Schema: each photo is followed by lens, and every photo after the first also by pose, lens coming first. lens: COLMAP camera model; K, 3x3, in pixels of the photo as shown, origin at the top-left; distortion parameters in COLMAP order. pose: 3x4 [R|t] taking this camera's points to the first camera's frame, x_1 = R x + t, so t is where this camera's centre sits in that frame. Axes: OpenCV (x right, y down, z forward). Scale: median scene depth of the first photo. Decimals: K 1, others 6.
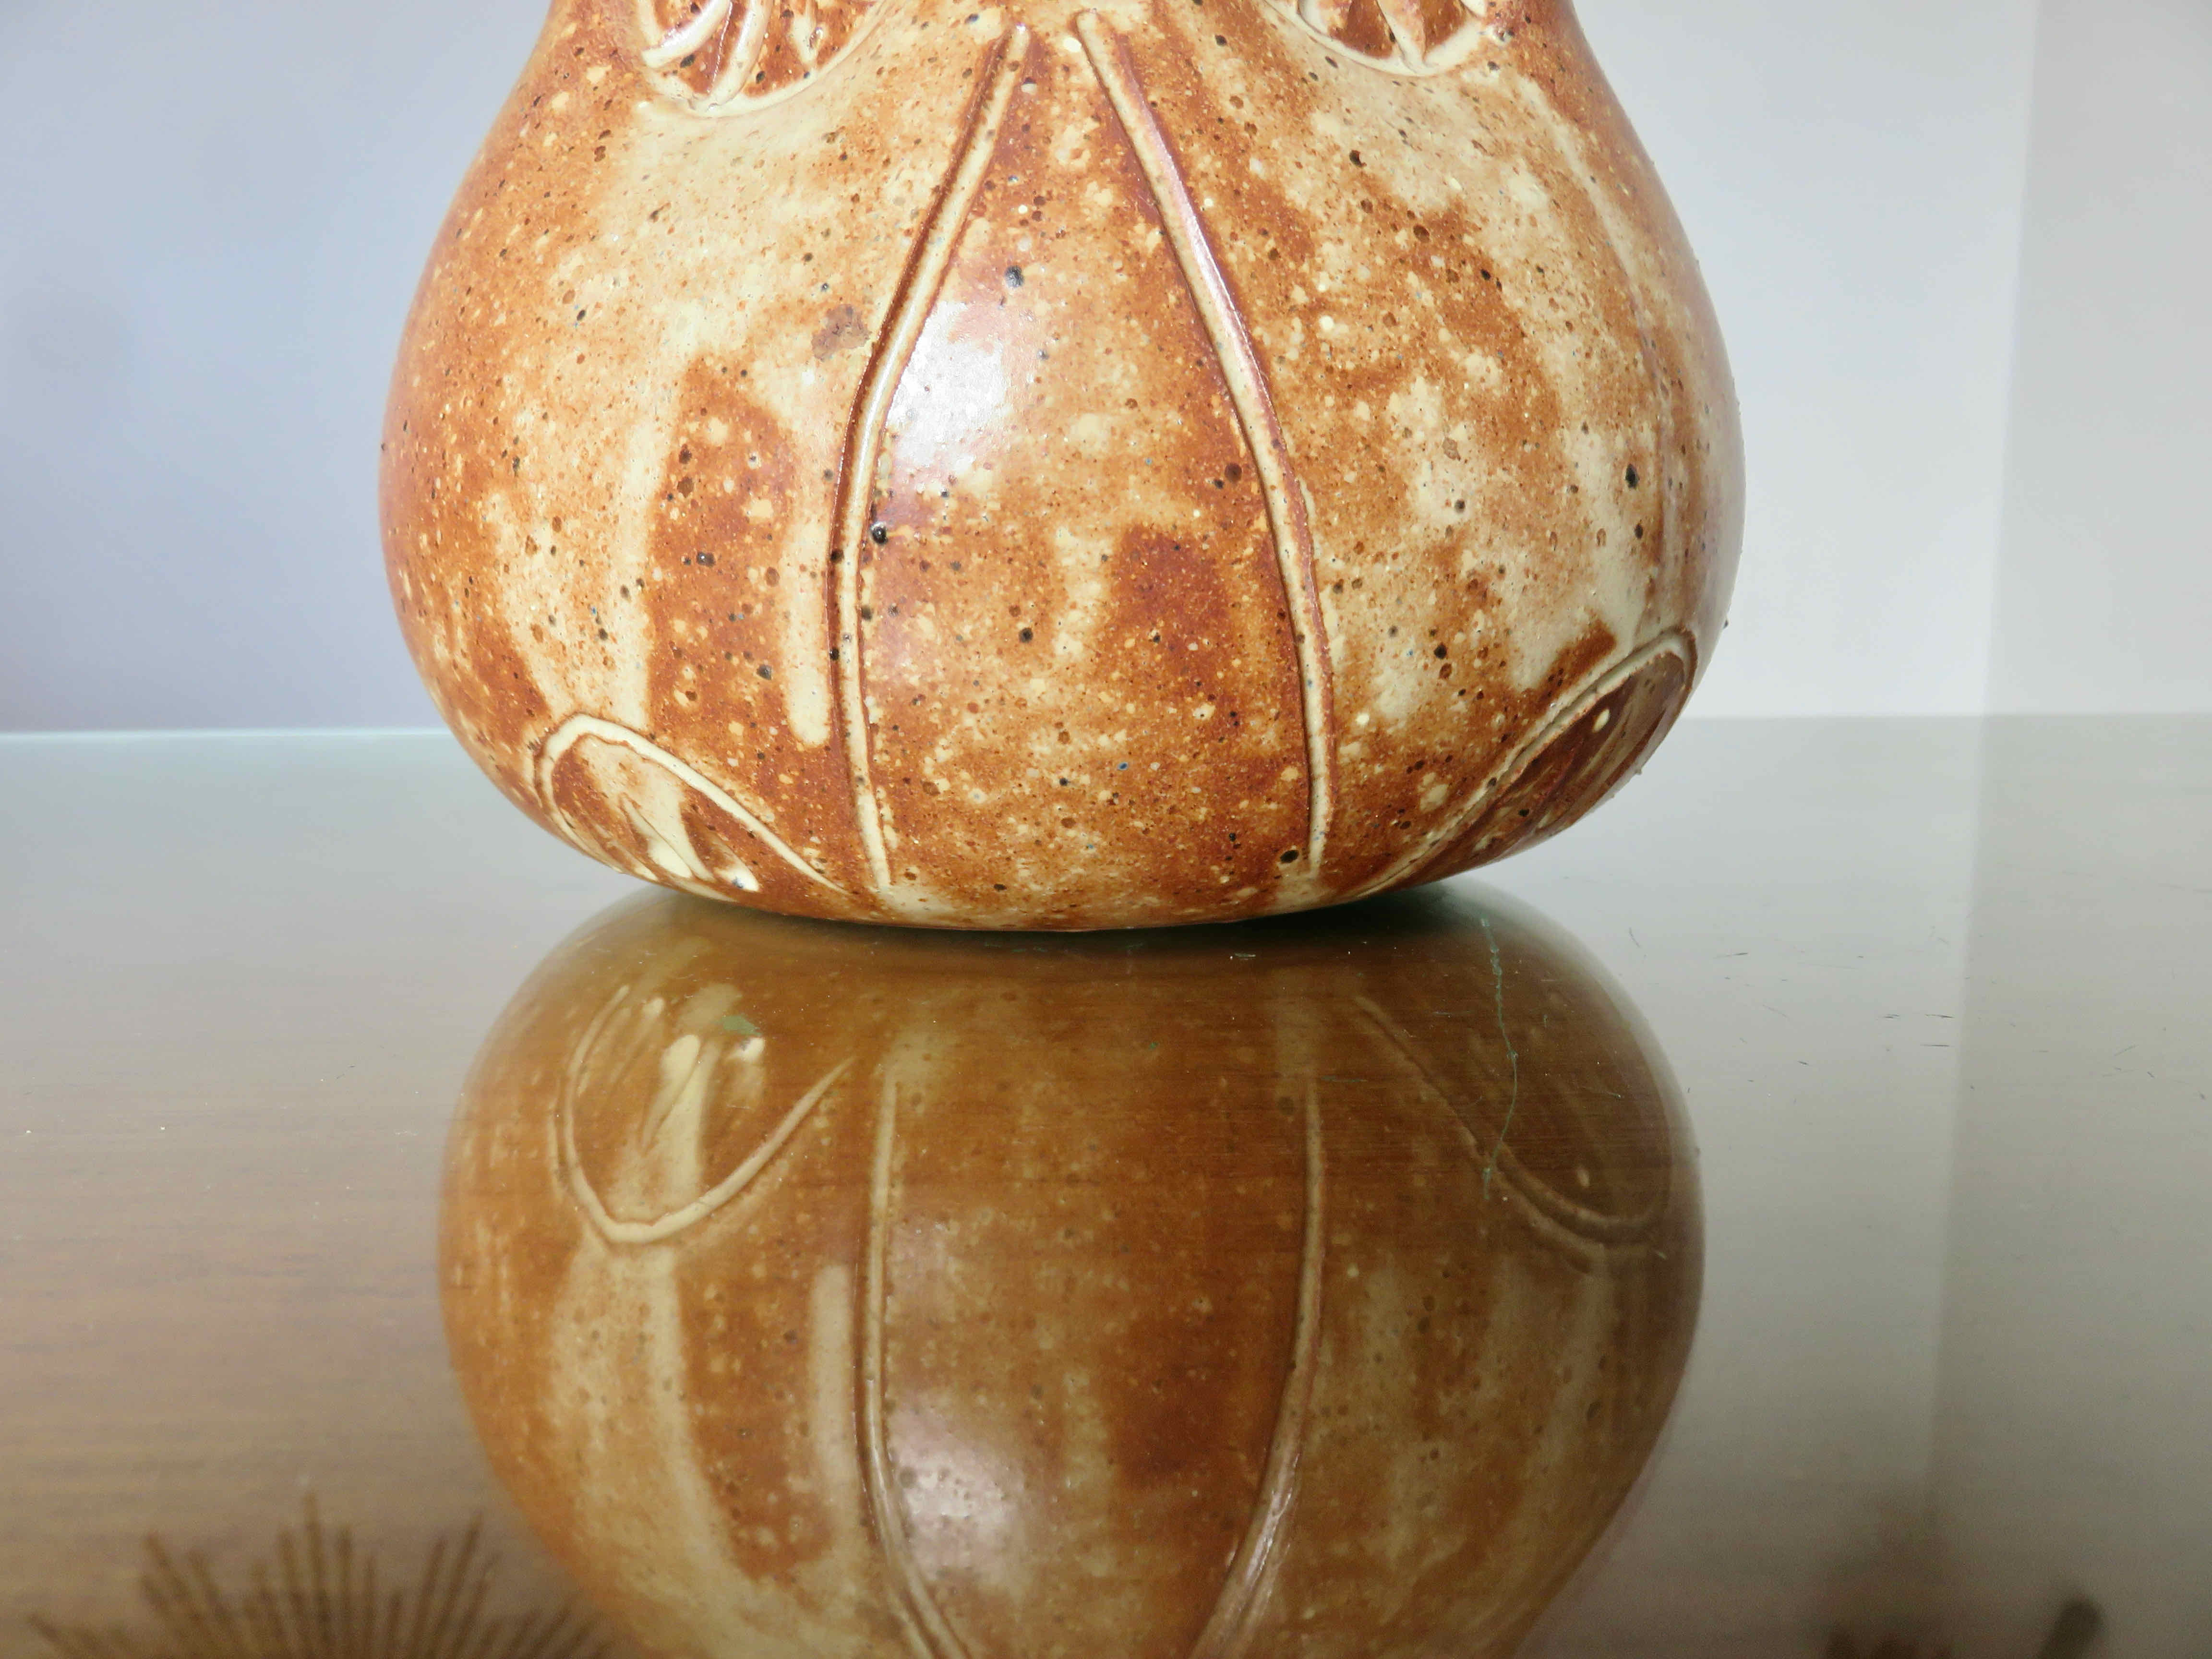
lens RADIAL K [[1660.2, 0, 1112.0], [0, 1660.2, 834.0], [0, 0, 1]] dist [-0.009206, -0.006196]
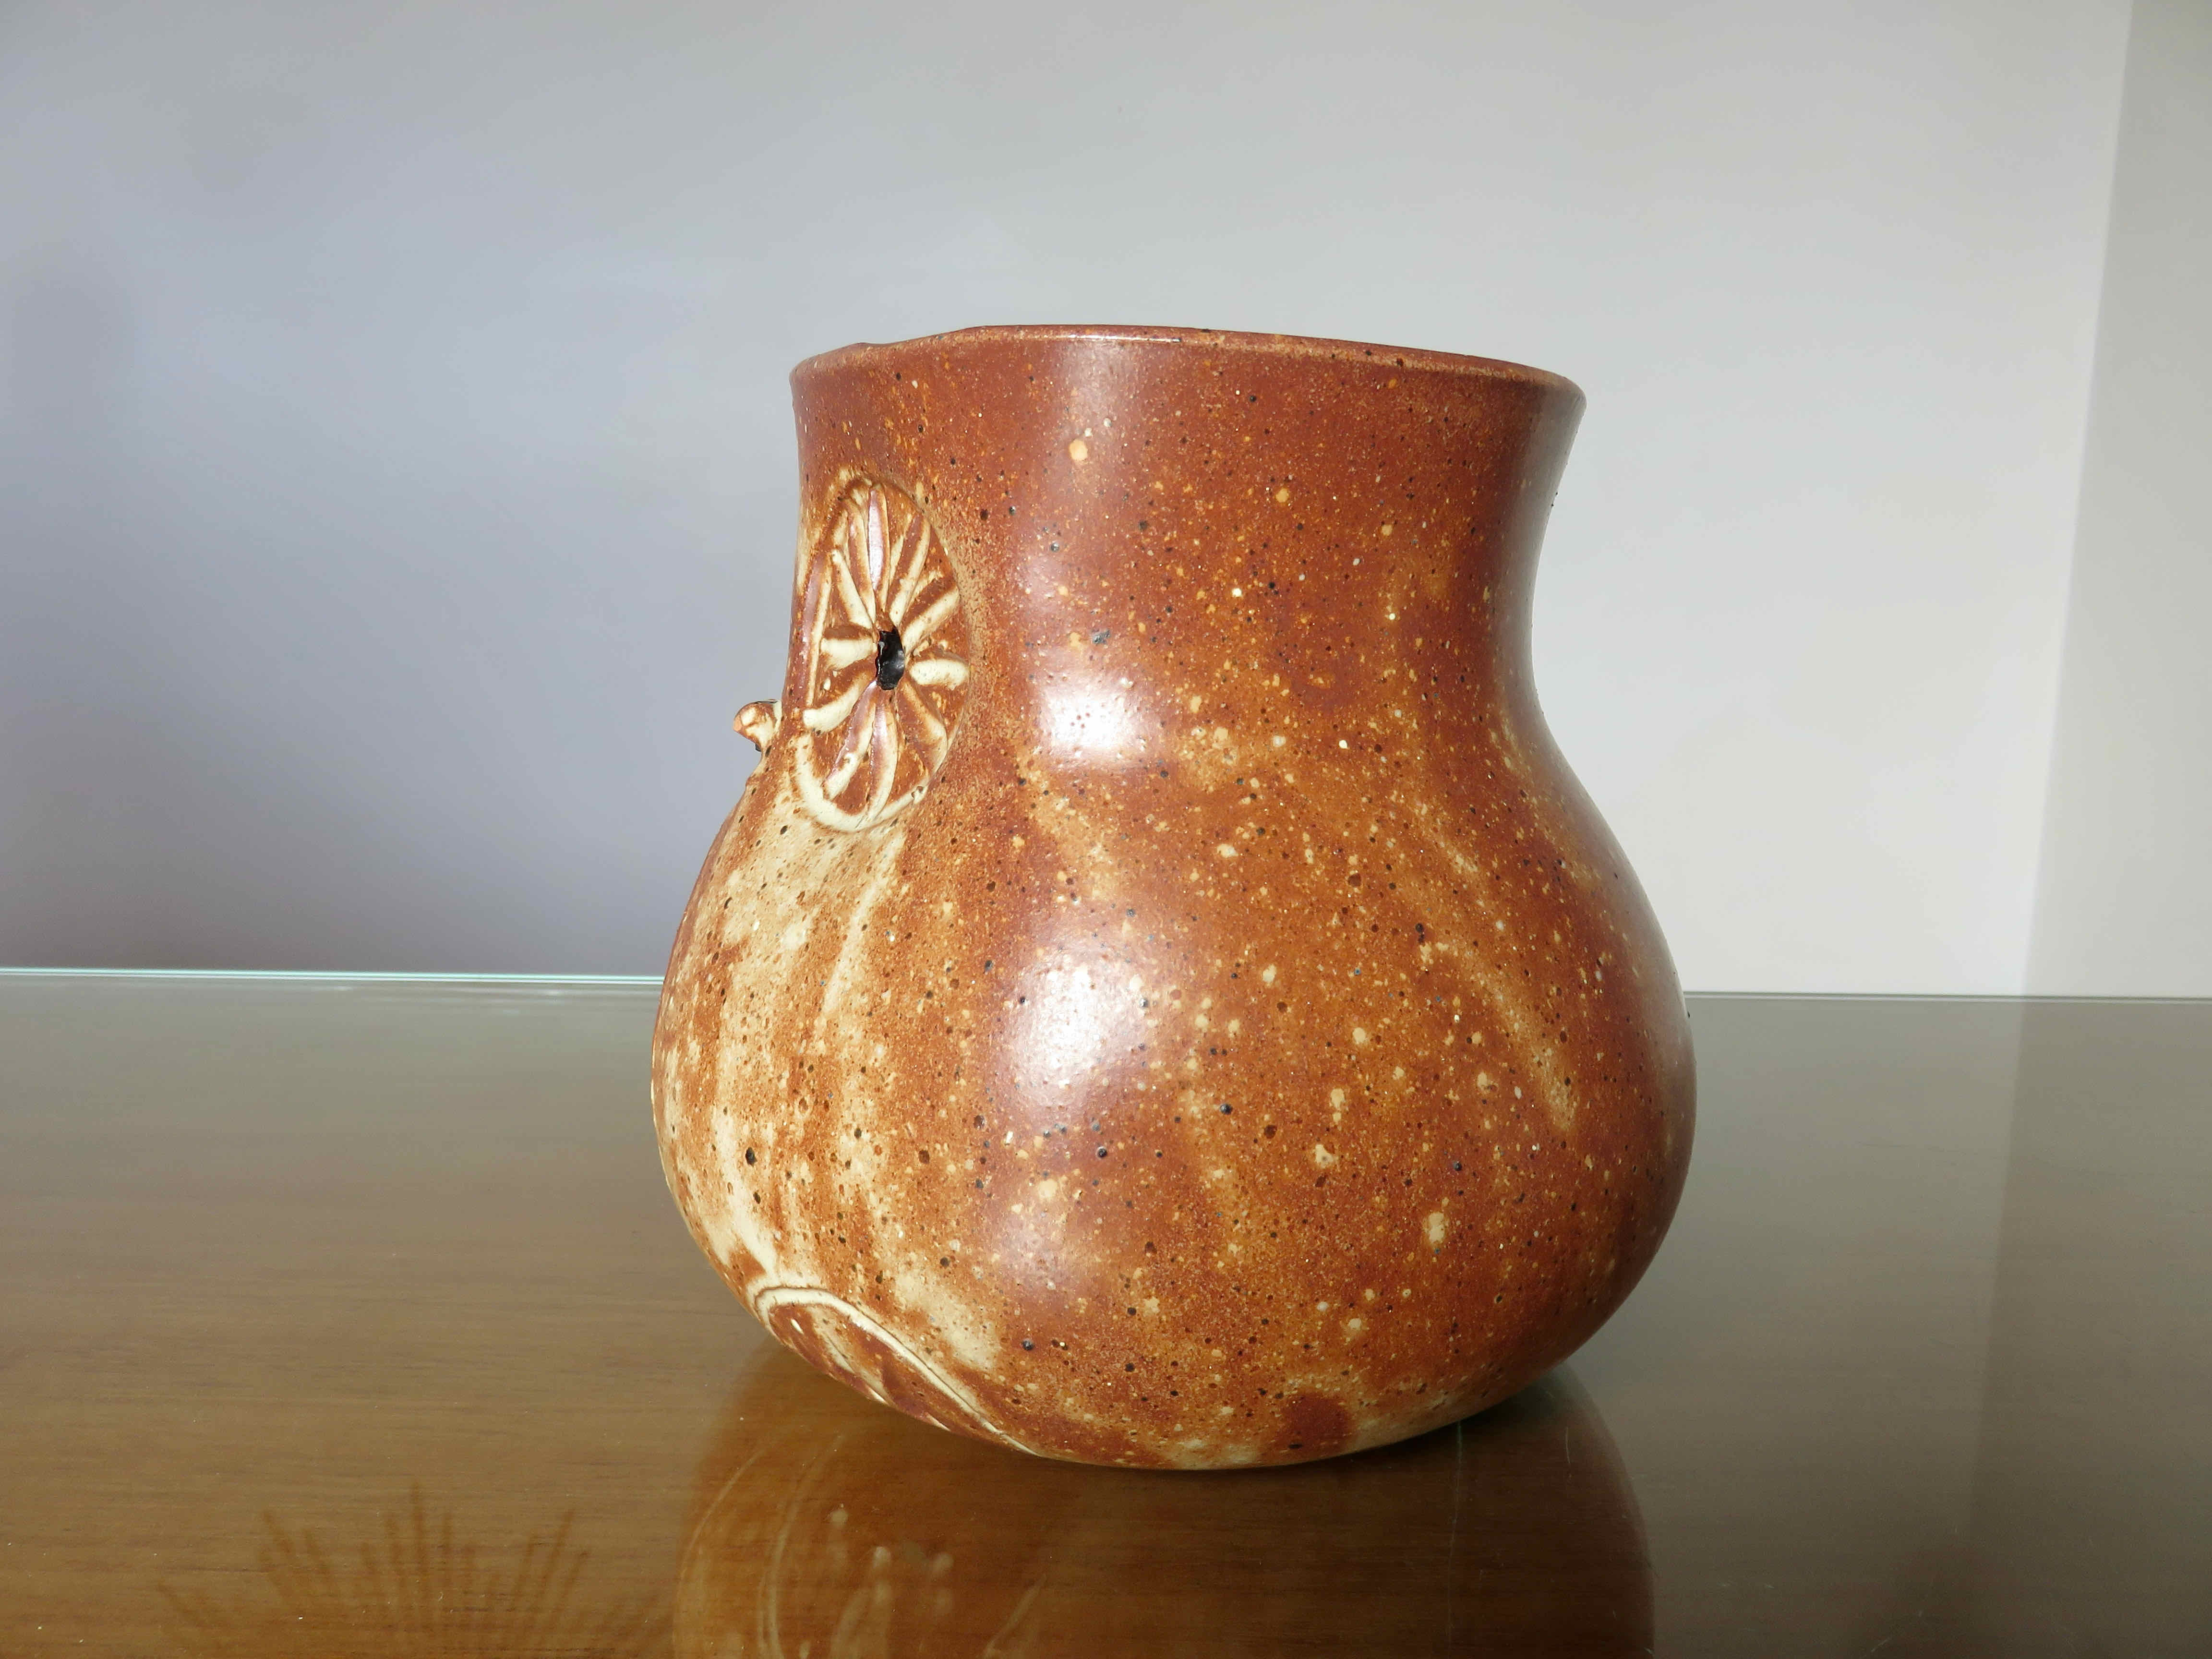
lens RADIAL K [[1660.2, 0, 1113.9], [0, 1660.2, 824.1], [0, 0, 1]] dist [-0.009206, -0.006196]
pose [[0.062853, 0.179705, -0.981711, 1.685331], [-0.171195, 0.971017, 0.166787, -0.789904], [0.983230, 0.157581, 0.091796, 1.171868]]
